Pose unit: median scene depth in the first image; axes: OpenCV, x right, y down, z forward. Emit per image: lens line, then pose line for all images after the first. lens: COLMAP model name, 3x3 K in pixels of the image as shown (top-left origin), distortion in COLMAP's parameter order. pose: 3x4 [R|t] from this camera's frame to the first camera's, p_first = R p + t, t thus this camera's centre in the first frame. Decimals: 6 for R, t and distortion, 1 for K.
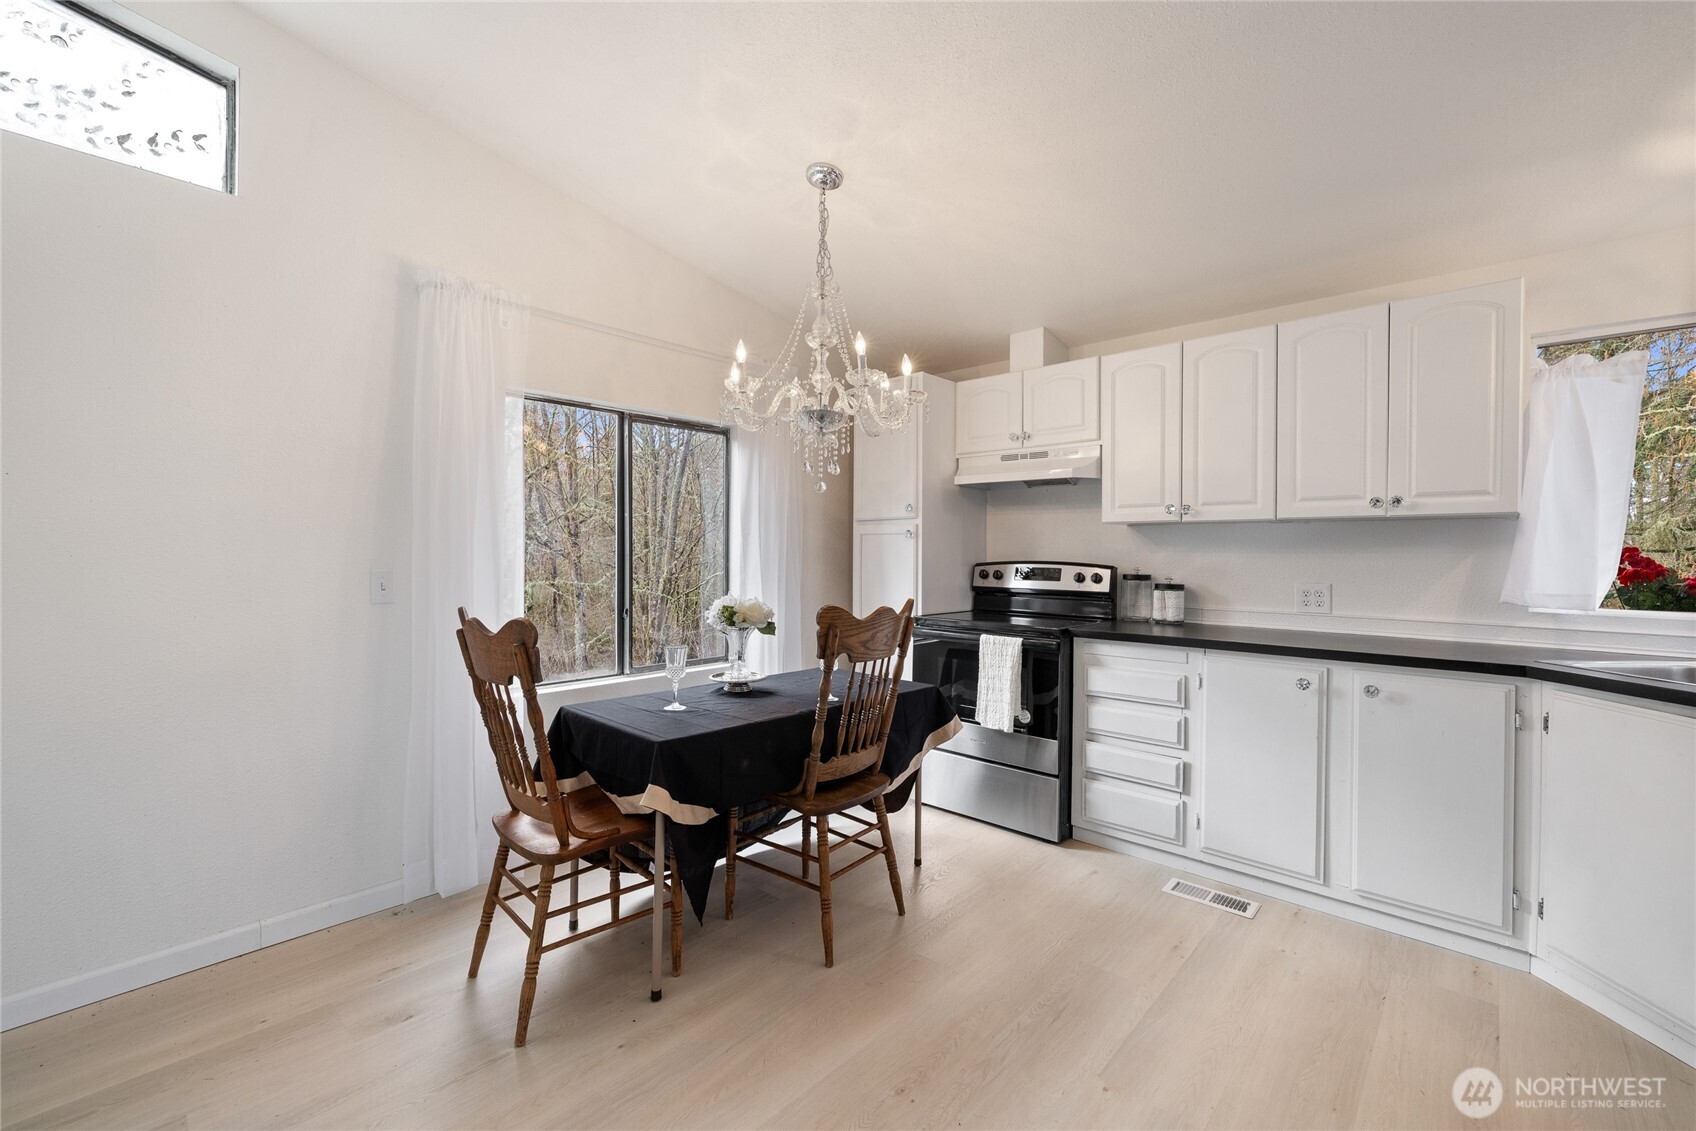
lens RADIAL K [[708.0, 0, 834.9], [0, 708.0, 559.2], [0, 0, 1]] dist [0.000855, 0.000032]
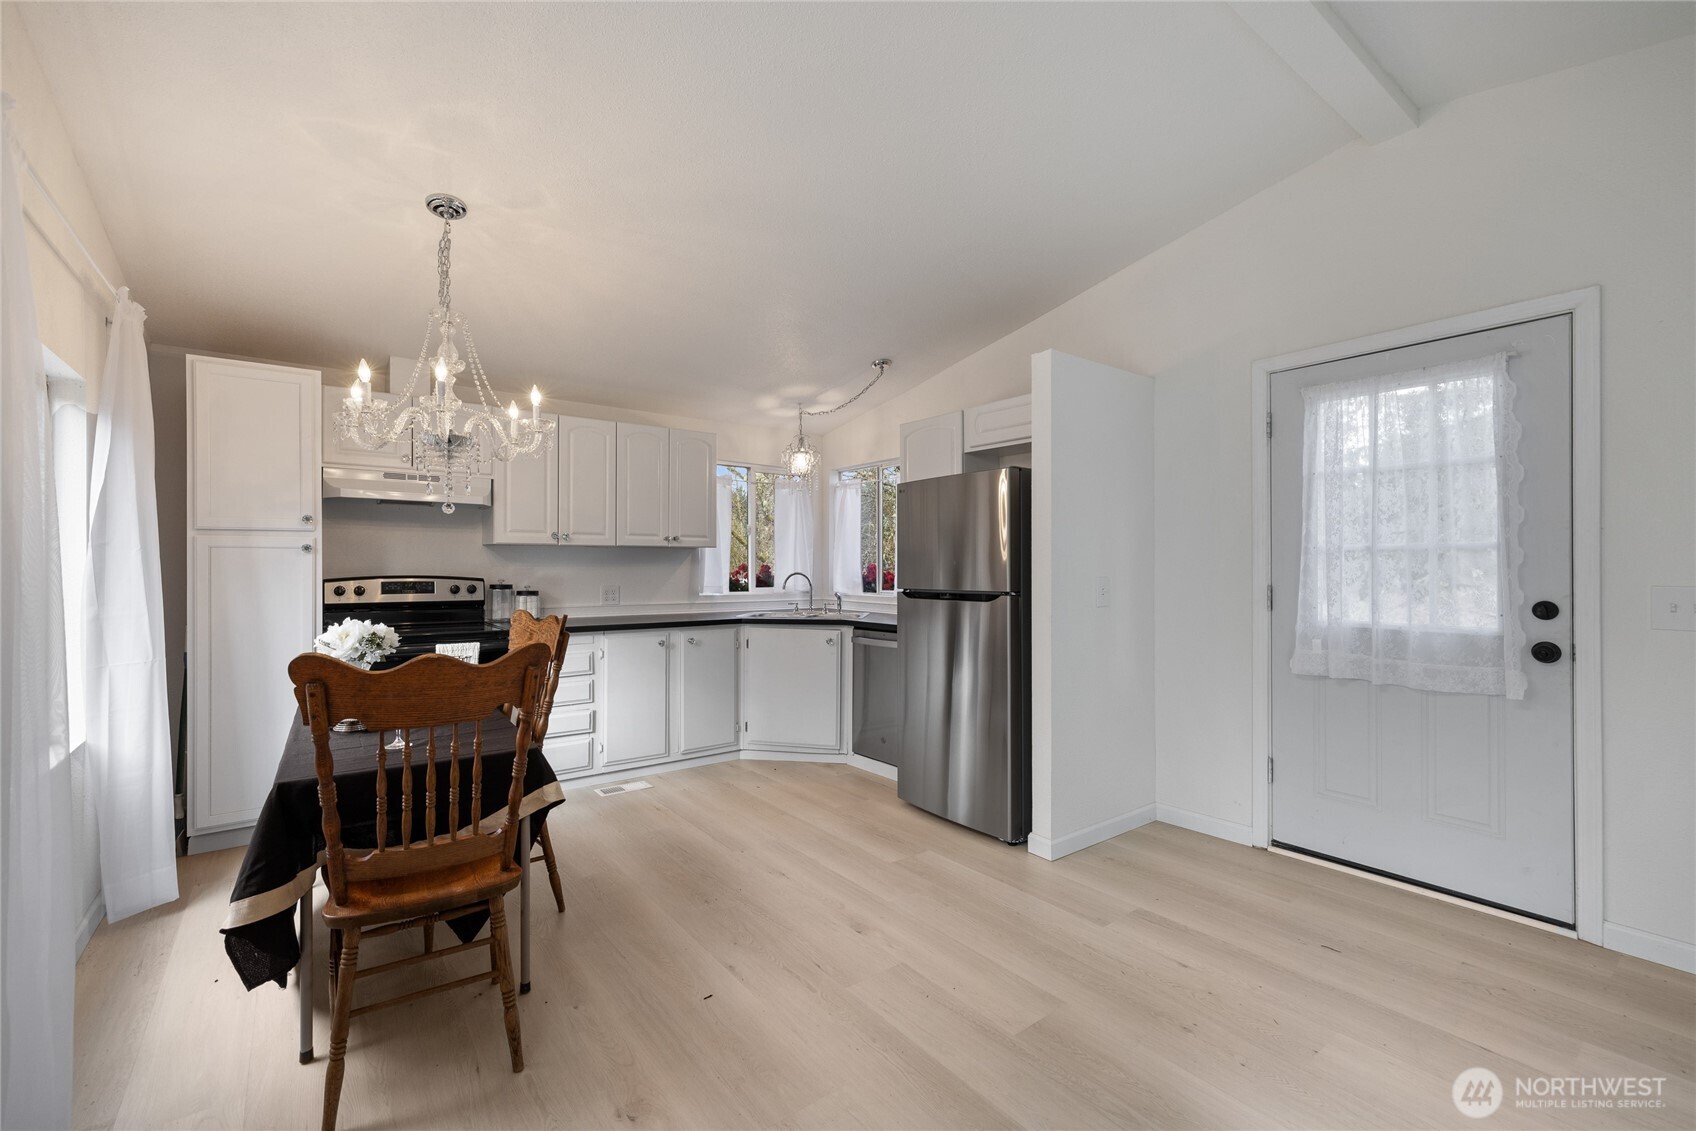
lens RADIAL K [[715.1, 0, 831.7], [0, 715.1, 565.6], [0, 0, 1]] dist [0.000252, -0.000328]
pose [[0.178377, -0.007480, 0.983934, -0.786044], [0.007915, 0.999950, 0.006167, -0.016972], [-0.983930, 0.006688, 0.178427, 0.223477]]
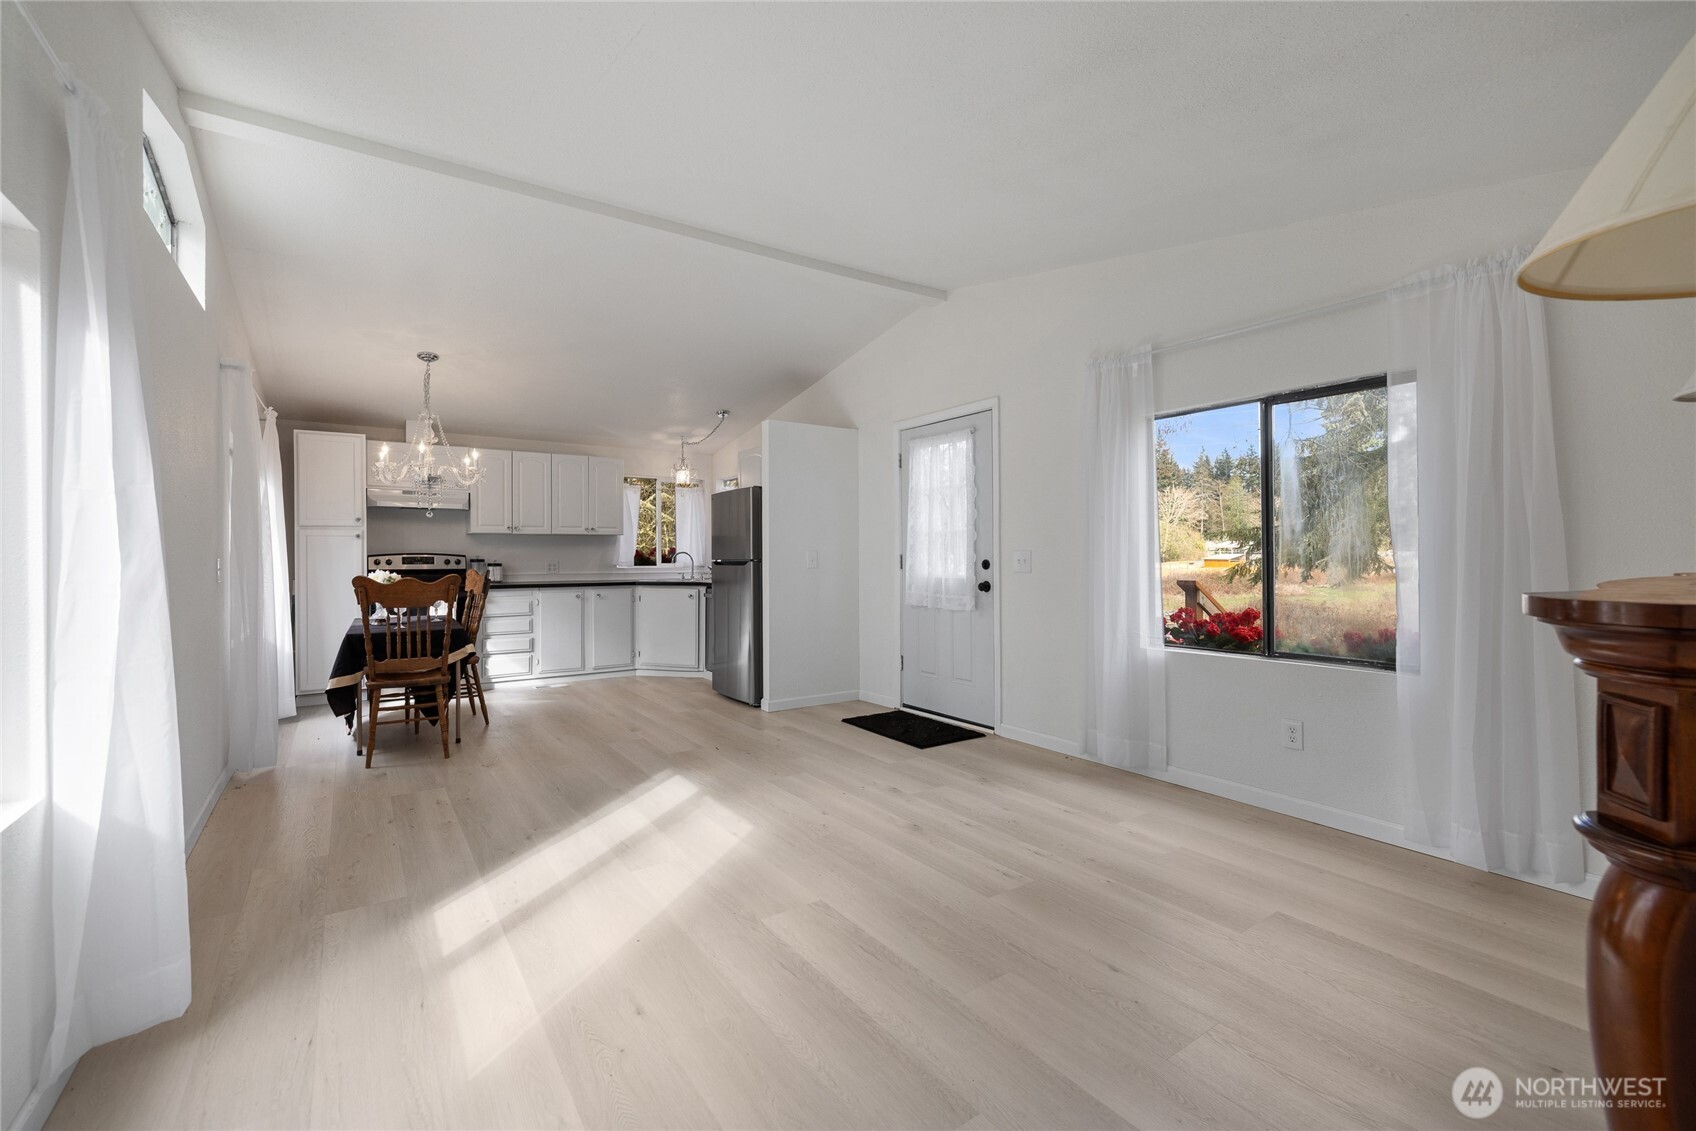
lens RADIAL K [[719.0, 0, 828.1], [0, 719.0, 555.8], [0, 0, 1]] dist [0.000284, -0.000289]
pose [[0.230232, -0.010051, 0.973084, -1.424485], [0.012559, 0.999894, 0.007357, 0.010461], [-0.973055, 0.010527, 0.230334, -0.445707]]
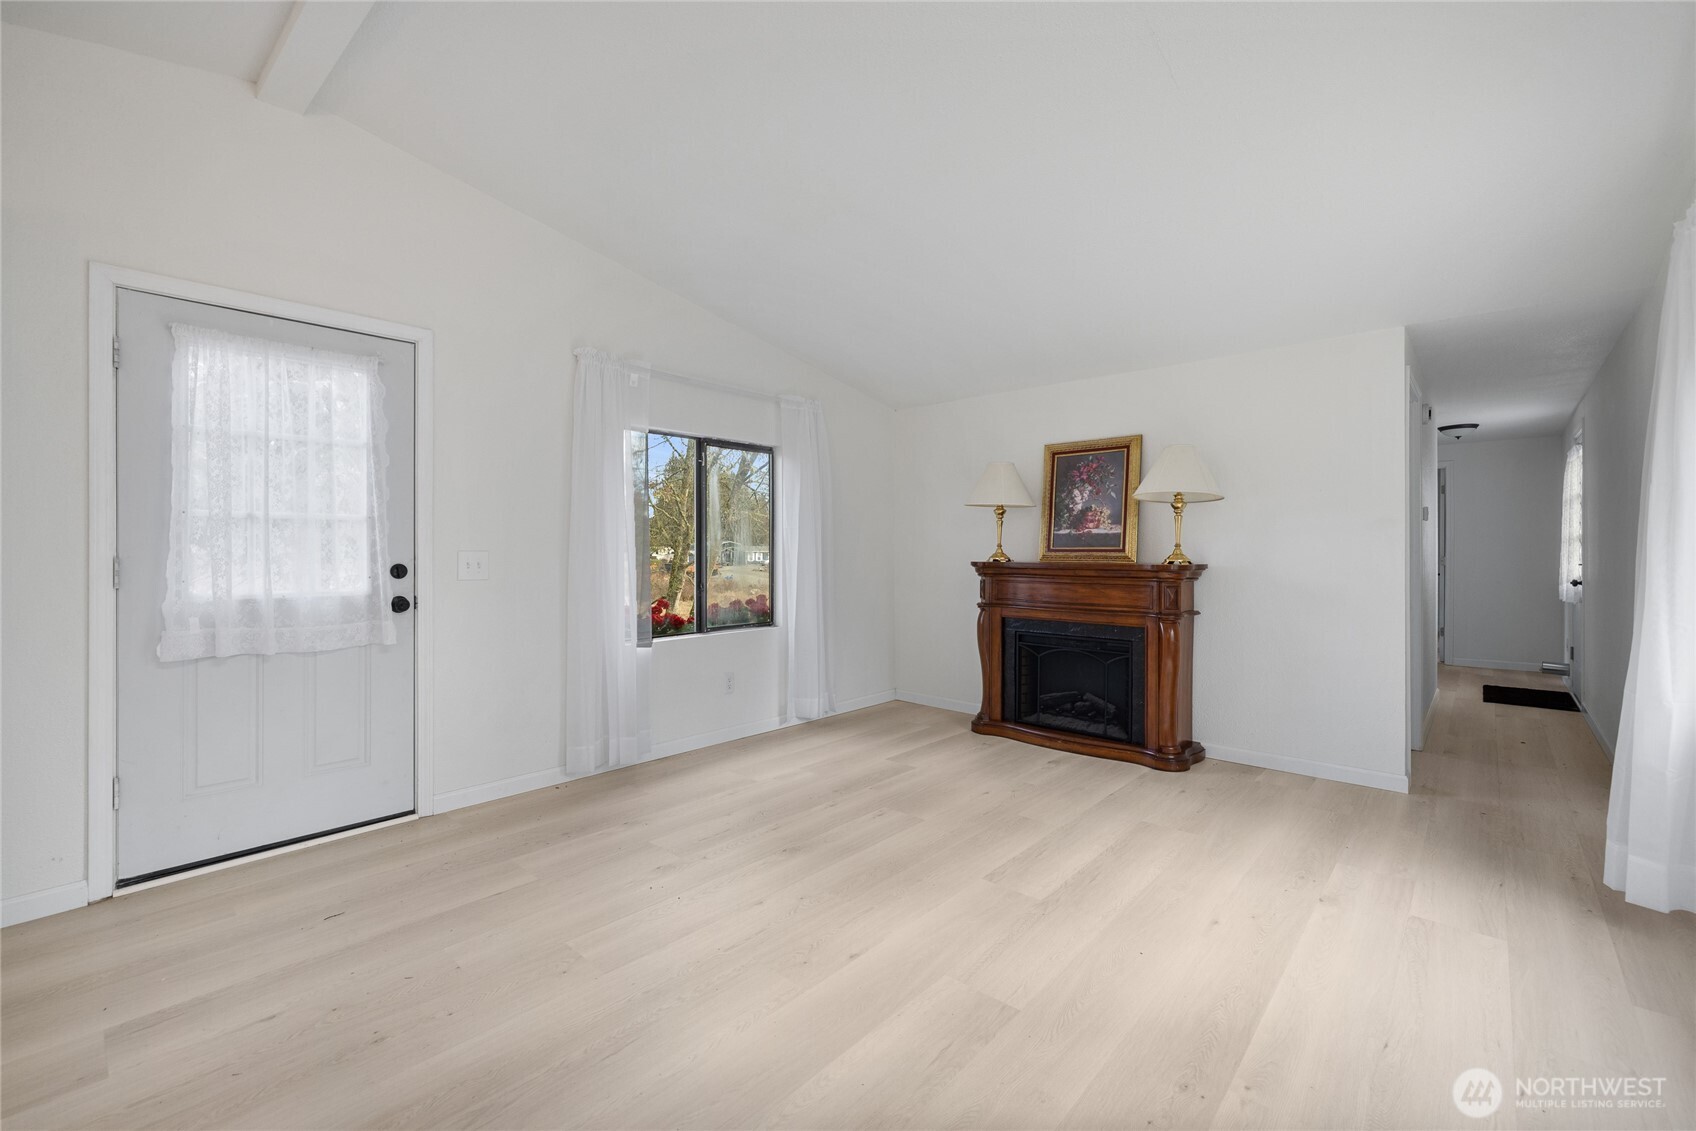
lens RADIAL K [[711.7, 0, 835.6], [0, 711.7, 547.3], [0, 0, 1]] dist [0.000558, 0.000040]
pose [[-0.999915, -0.007510, -0.010702, -0.464350], [-0.007509, 0.999972, -0.000050, 0.005720], [0.010702, 0.000030, -0.999943, 0.597914]]
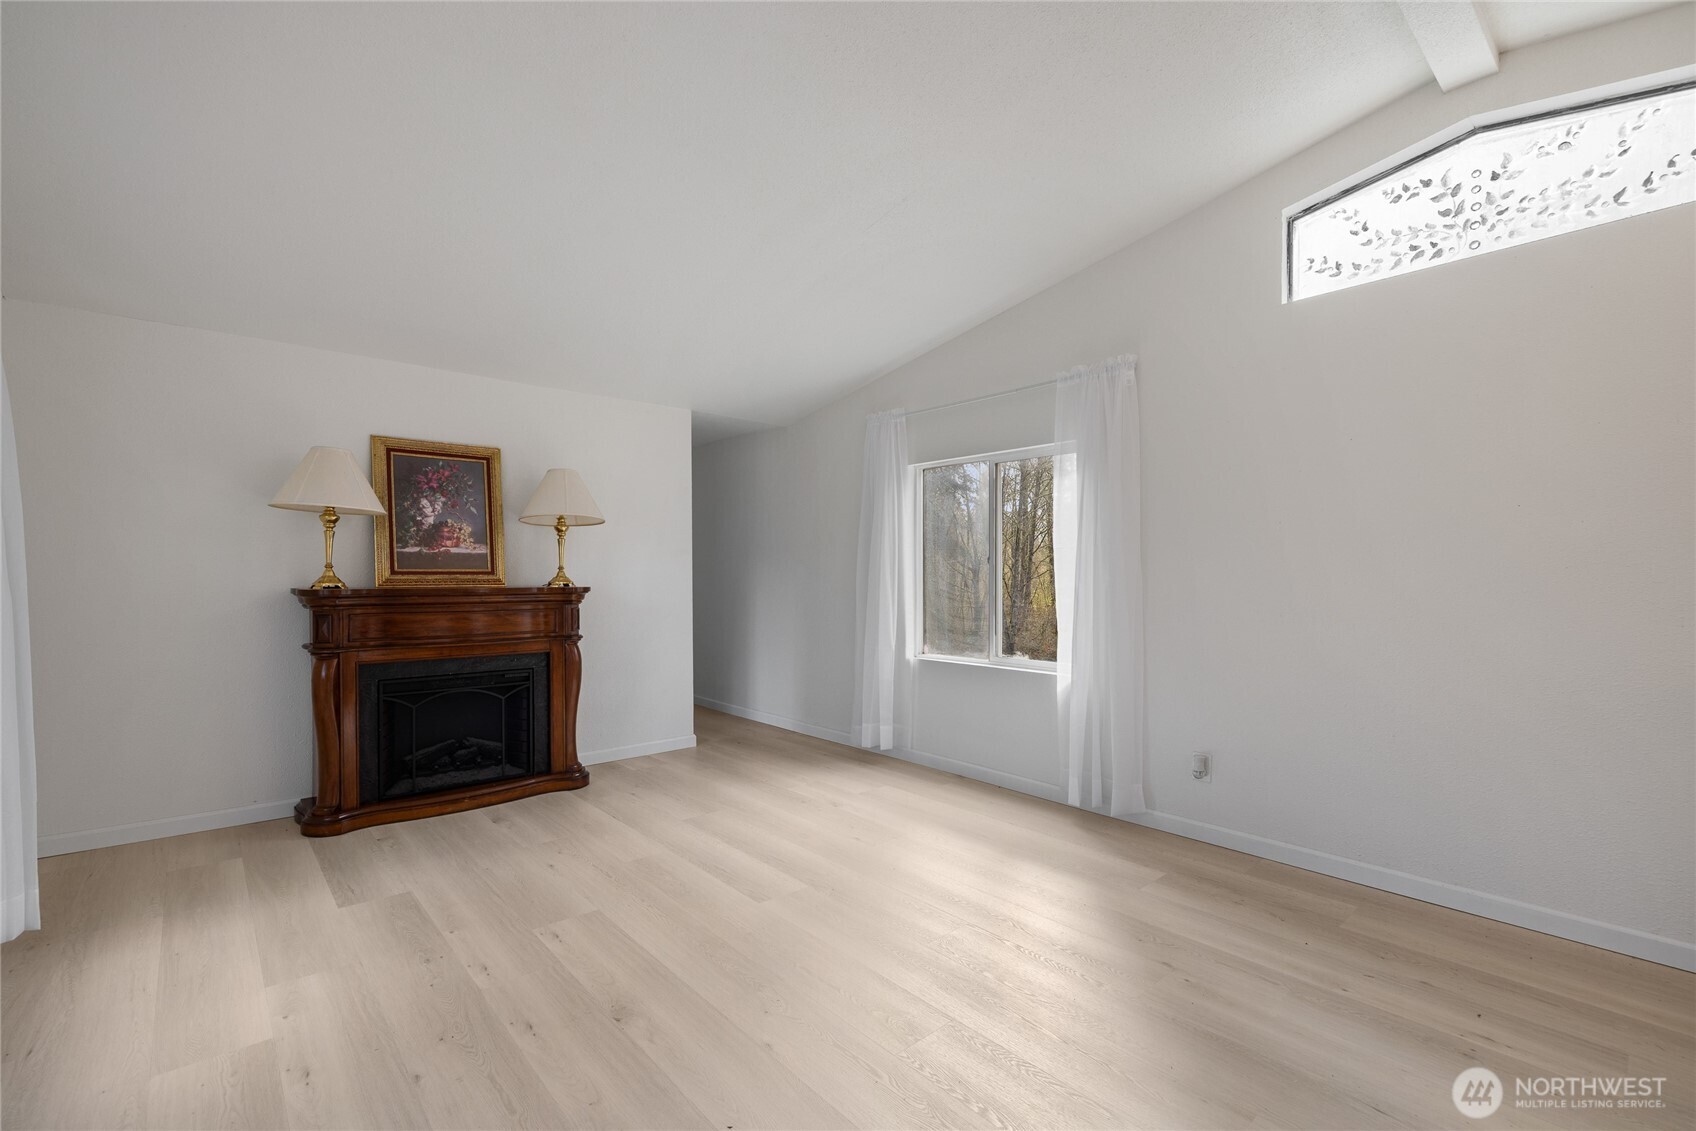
lens RADIAL K [[732.0, 0, 812.8], [0, 732.0, 576.7], [0, 0, 1]] dist [0.000639, 0.000088]
pose [[-0.120275, -0.001762, -0.992739, 0.207608], [-0.006451, 0.999979, -0.000993, 0.012443], [0.992720, 0.006285, -0.120284, -0.083825]]
